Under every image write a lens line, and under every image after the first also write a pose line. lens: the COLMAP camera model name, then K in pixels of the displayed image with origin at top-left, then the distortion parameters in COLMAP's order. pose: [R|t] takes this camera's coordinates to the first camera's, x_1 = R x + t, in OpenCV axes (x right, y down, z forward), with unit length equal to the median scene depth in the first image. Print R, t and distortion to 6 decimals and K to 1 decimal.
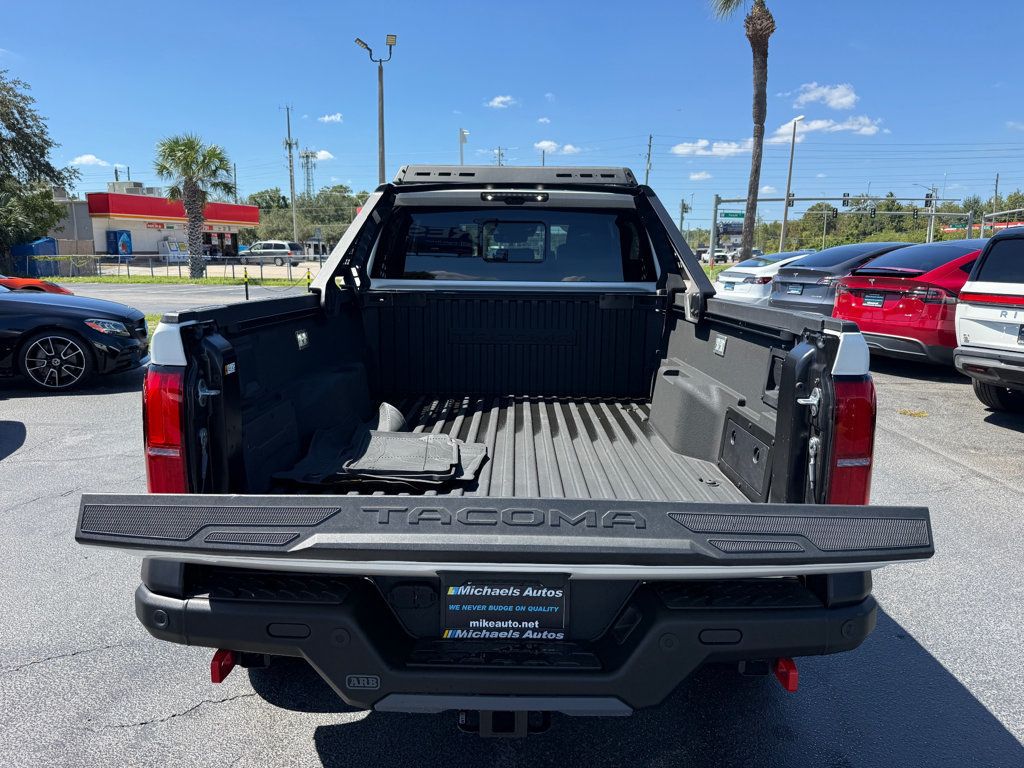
lens RADIAL K [[725.2, 0, 508.5], [0, 725.2, 378.9], [0, 0, 1]] dist [0.000108, -0.006022]
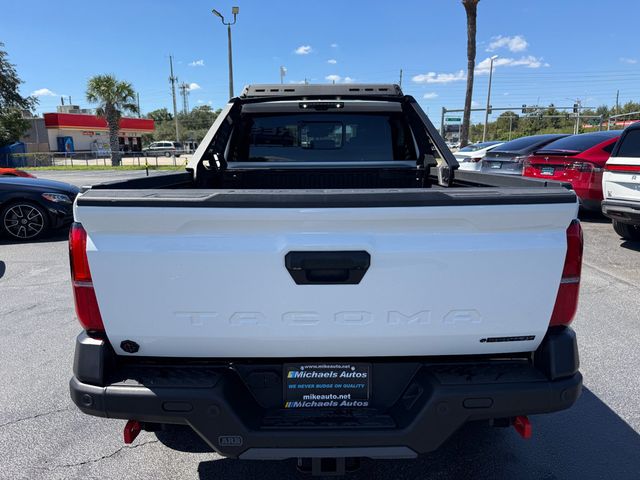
lens RADIAL K [[453.2, 0, 320.0], [0, 453.2, 240.0], [0, 0, 1]] dist [-0.001594, -0.004032]
pose [[0.999692, -0.021870, 0.011706, -0.011994], [0.021490, 0.999266, 0.031706, -0.001750], [-0.012391, -0.031445, 0.999429, 0.054260]]
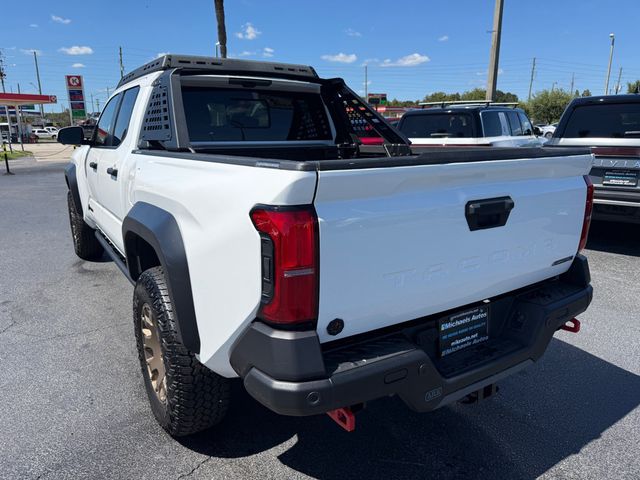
lens RADIAL K [[460.1, 0, 309.3], [0, 460.1, 241.6], [0, 0, 1]] dist [0.002475, -0.004415]
pose [[0.840920, -0.140363, 0.522639, -0.420729], [0.104458, 0.989716, 0.097732, -0.013467], [-0.530982, -0.027591, 0.846934, 0.150649]]
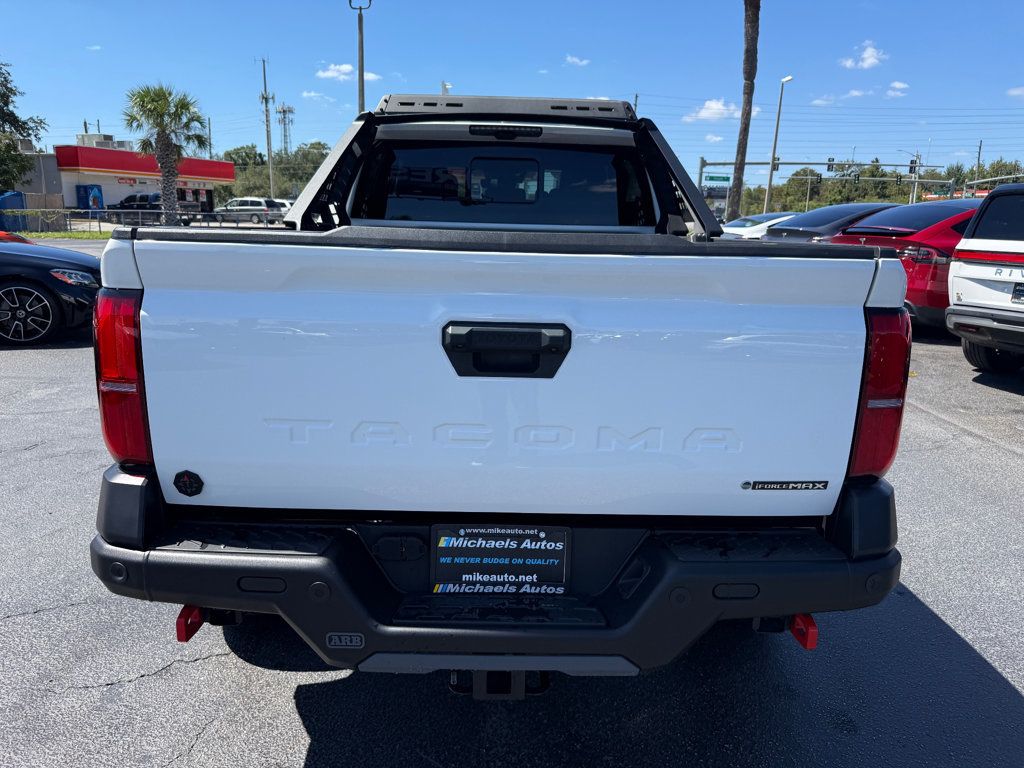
lens RADIAL K [[725.0, 0, 508.2], [0, 725.0, 384.7], [0, 0, 1]] dist [0.000996, -0.008261]
pose [[0.999642, 0.006574, 0.025942, -0.010431], [-0.008055, 0.998318, 0.057407, 0.021097], [-0.025521, -0.057595, 0.998014, 0.050542]]
